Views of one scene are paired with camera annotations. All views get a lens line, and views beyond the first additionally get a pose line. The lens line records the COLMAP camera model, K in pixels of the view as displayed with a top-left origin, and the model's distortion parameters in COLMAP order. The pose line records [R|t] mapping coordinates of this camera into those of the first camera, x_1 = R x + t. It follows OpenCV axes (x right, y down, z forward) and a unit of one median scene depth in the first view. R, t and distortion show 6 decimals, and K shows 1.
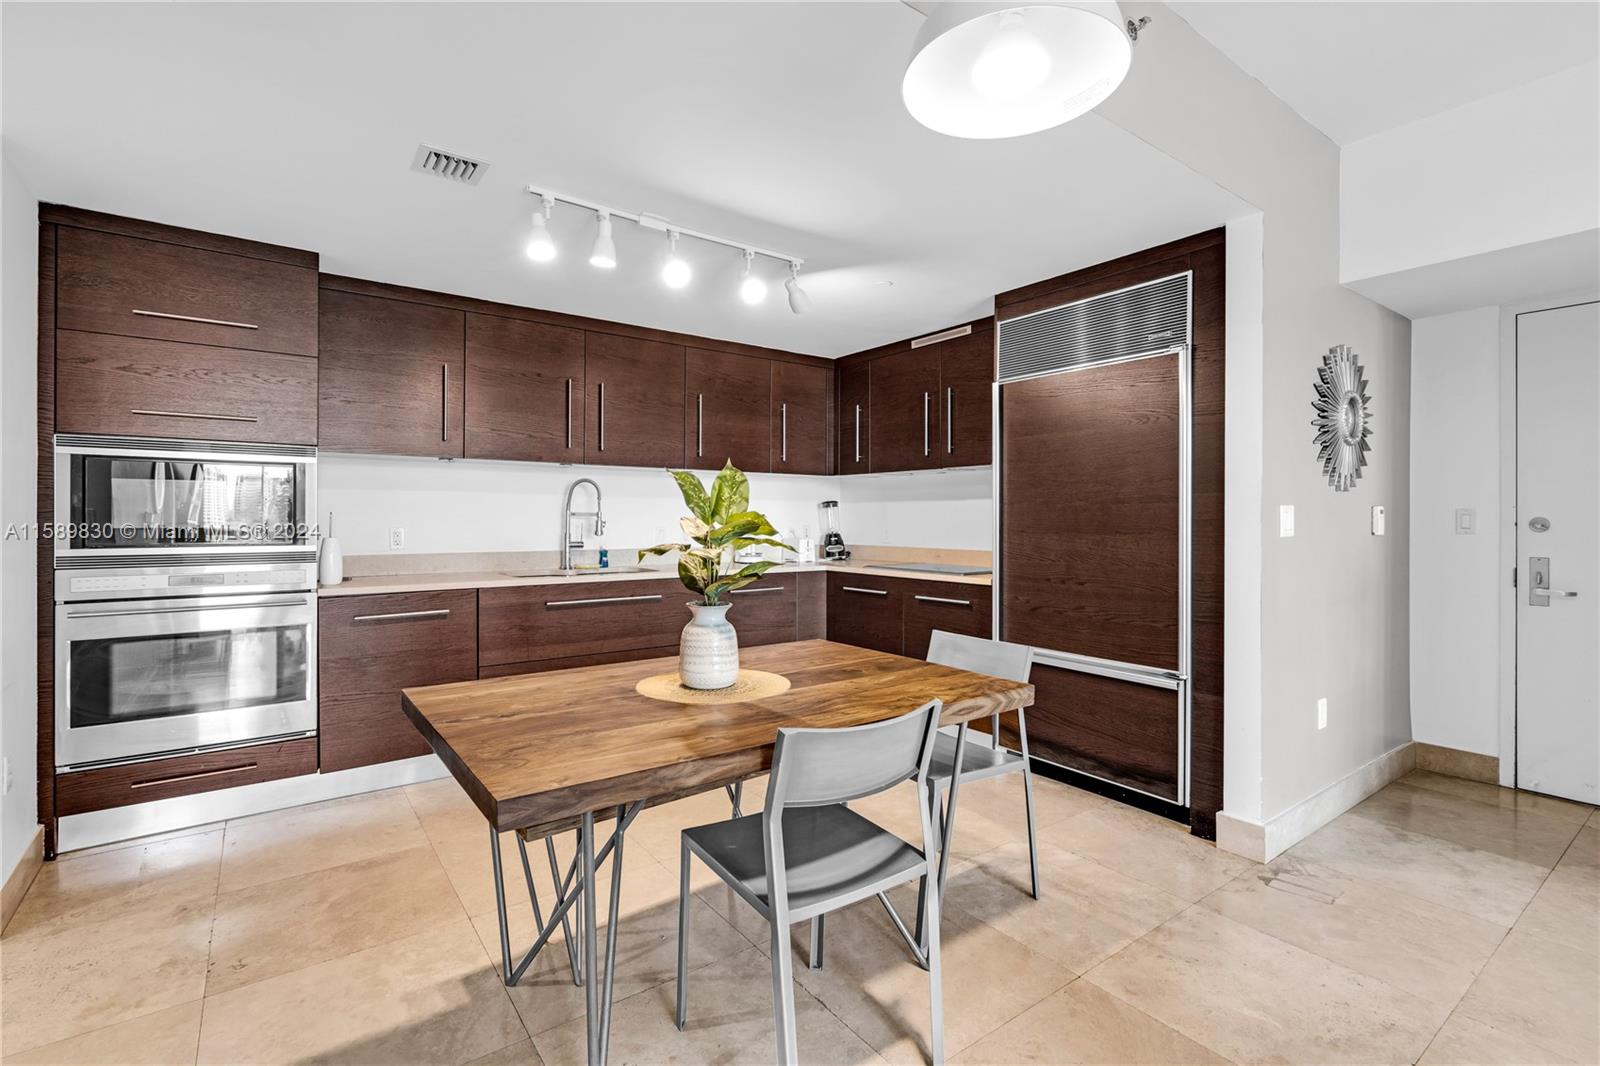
lens RADIAL K [[734.5, 0, 797.5], [0, 734.5, 521.3], [0, 0, 1]] dist [-0.000900, 0.000023]
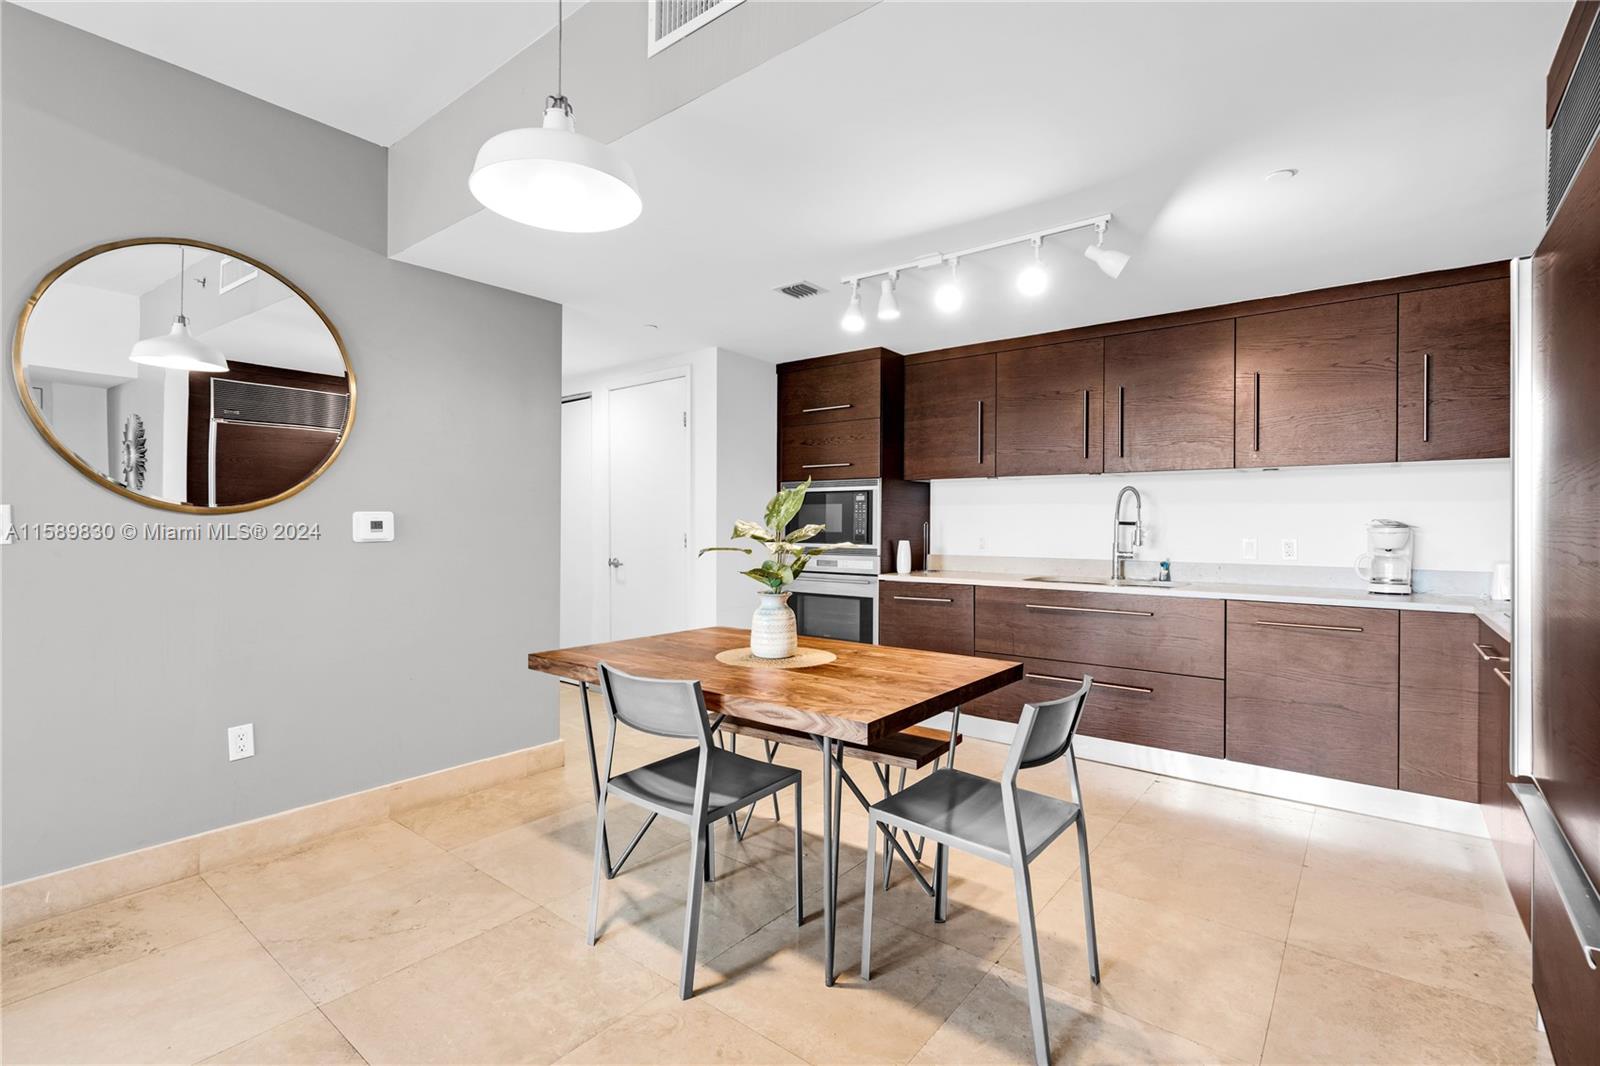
lens RADIAL K [[733.7, 0, 800.0], [0, 733.7, 533.0], [0, 0, 1]] dist [0.000383, -0.000025]
pose [[0.263734, 0.009091, -0.964553, 0.751260], [-0.007618, 0.999944, 0.007342, -0.001249], [0.964565, 0.005411, 0.263788, 0.472241]]
